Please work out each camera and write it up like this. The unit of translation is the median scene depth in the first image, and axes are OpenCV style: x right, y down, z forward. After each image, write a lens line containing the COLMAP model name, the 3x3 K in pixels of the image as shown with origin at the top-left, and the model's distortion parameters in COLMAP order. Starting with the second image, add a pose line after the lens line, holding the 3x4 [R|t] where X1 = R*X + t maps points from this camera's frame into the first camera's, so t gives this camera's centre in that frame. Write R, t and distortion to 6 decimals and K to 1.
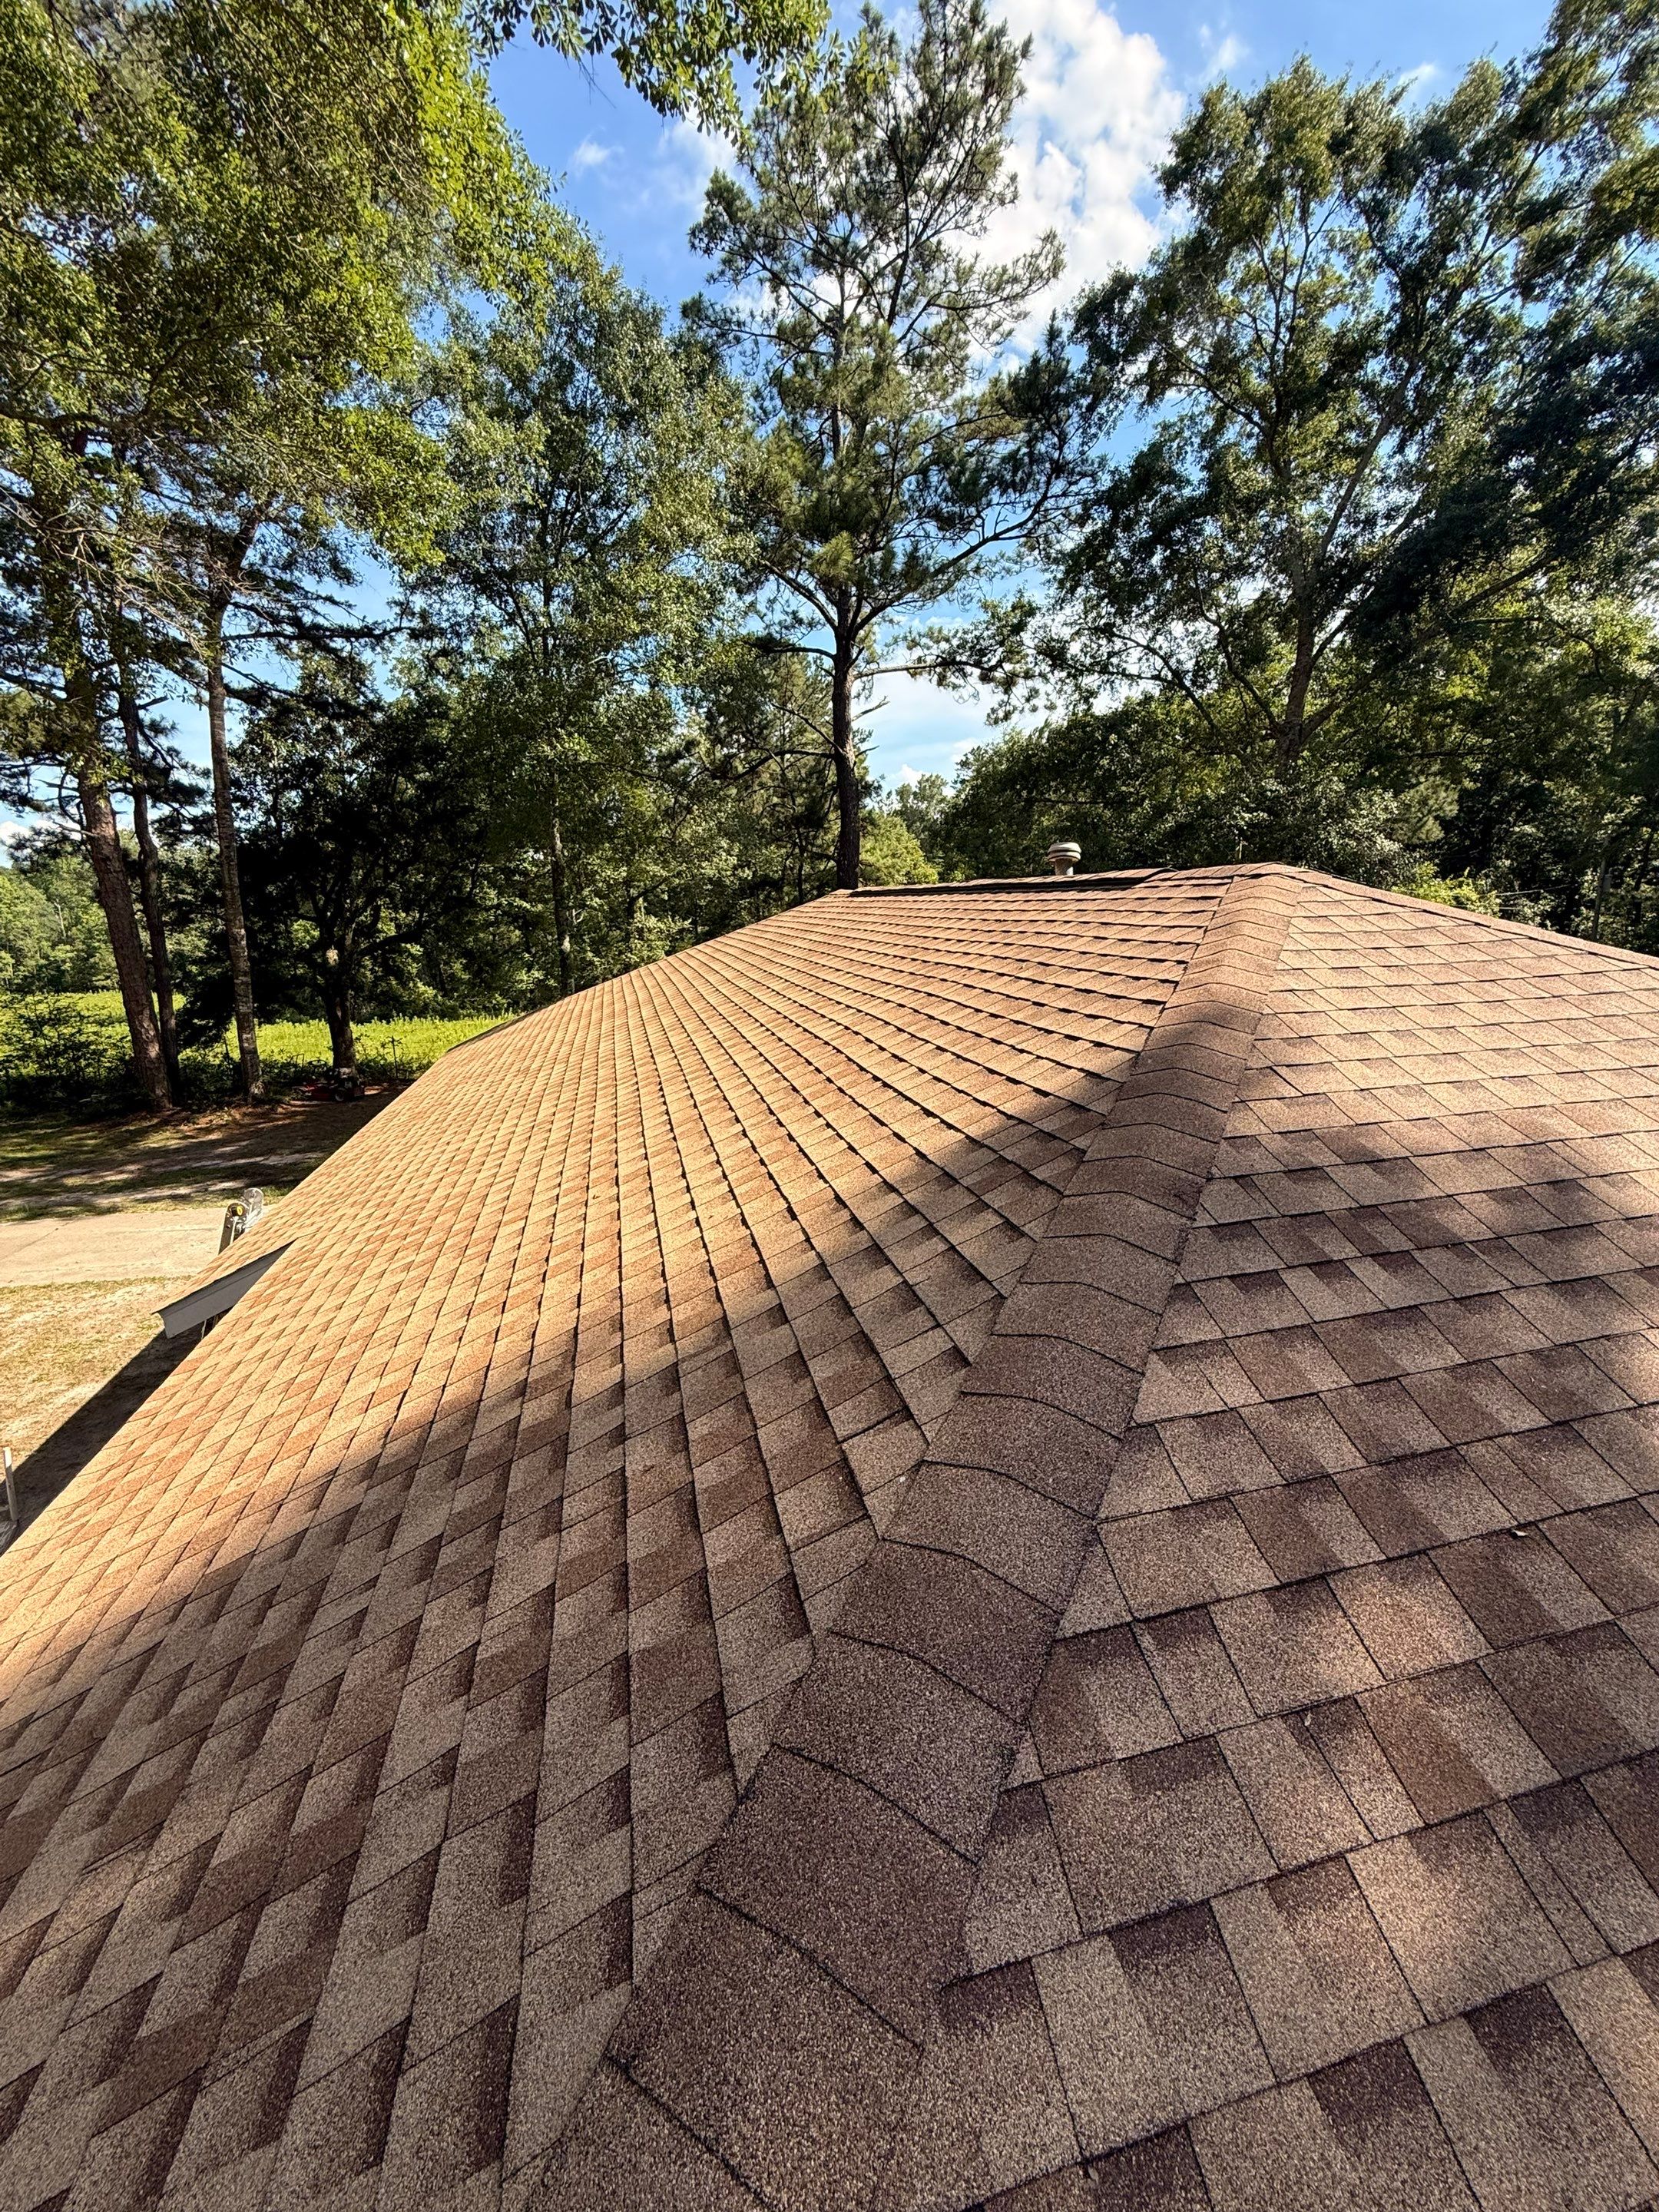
lens RADIAL K [[888.7, 0, 829.5], [0, 888.7, 1106.0], [0, 0, 1]] dist [0.000276, -0.005240]
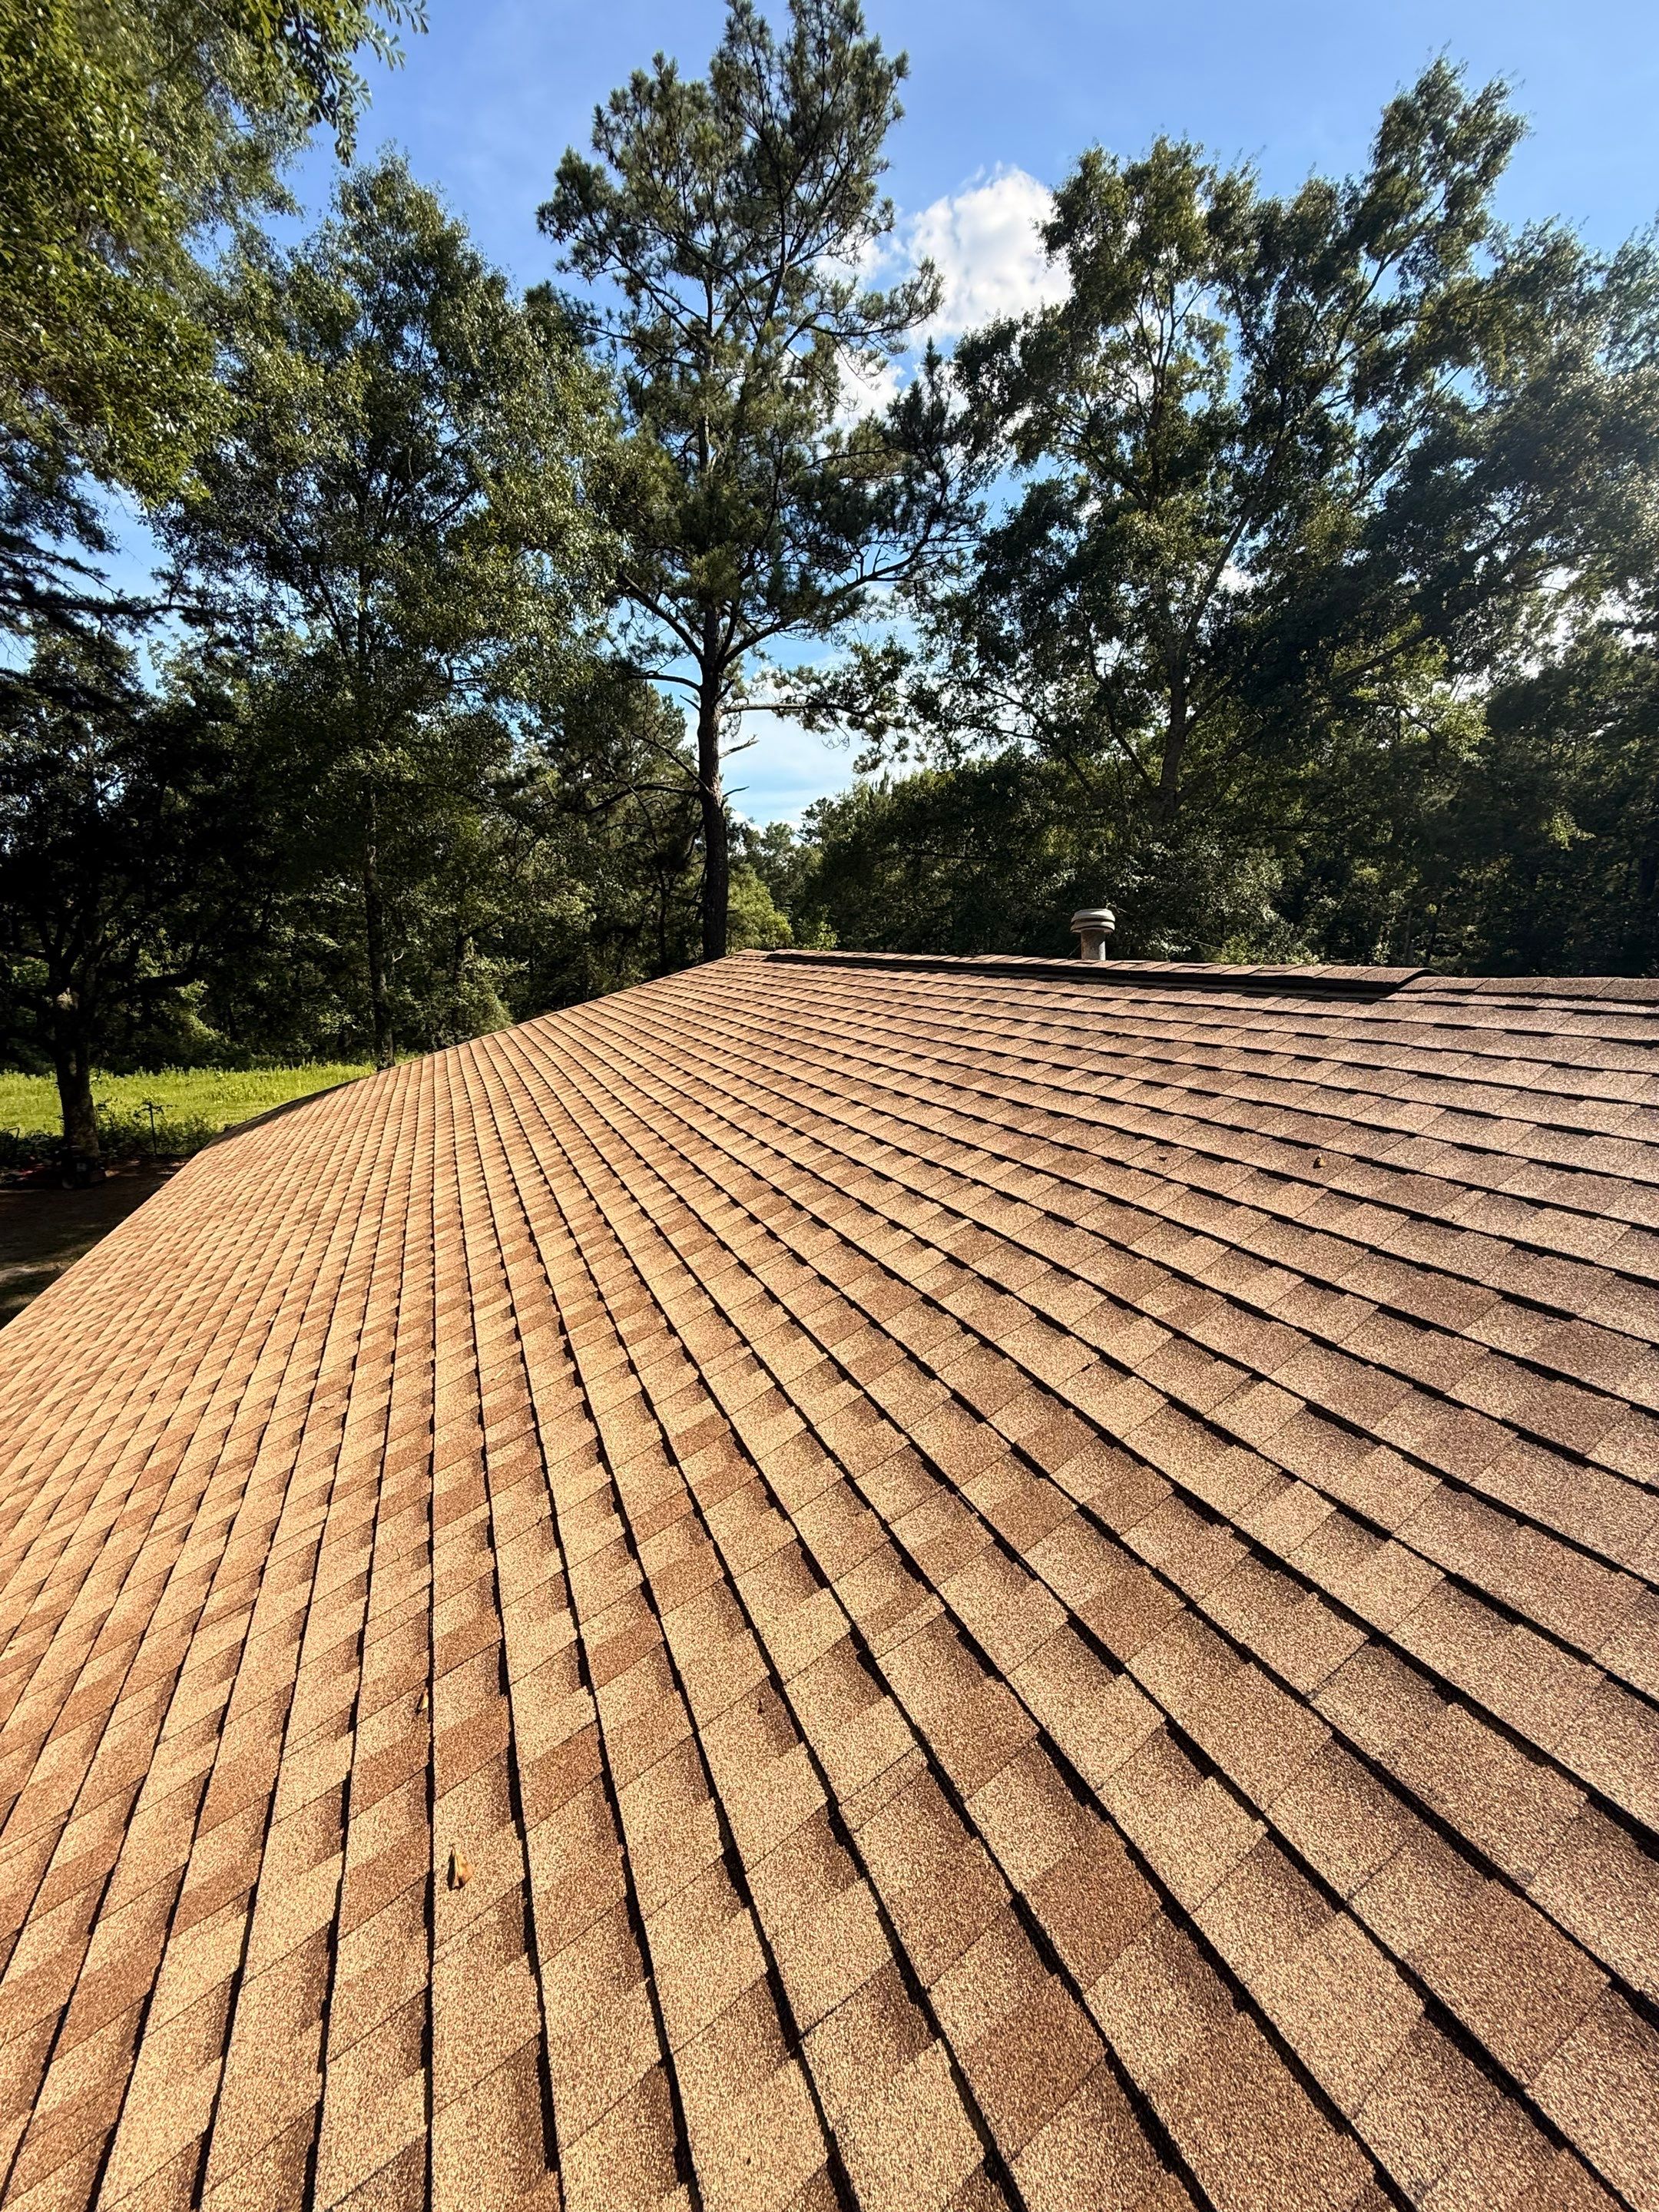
lens RADIAL K [[875.7, 0, 827.2], [0, 875.7, 1101.7], [0, 0, 1]] dist [-0.002571, 0.000638]
pose [[0.982658, -0.005056, 0.185360, -0.037050], [0.013736, 0.998867, -0.045573, -0.035298], [-0.184920, 0.047329, 0.981613, 0.110599]]
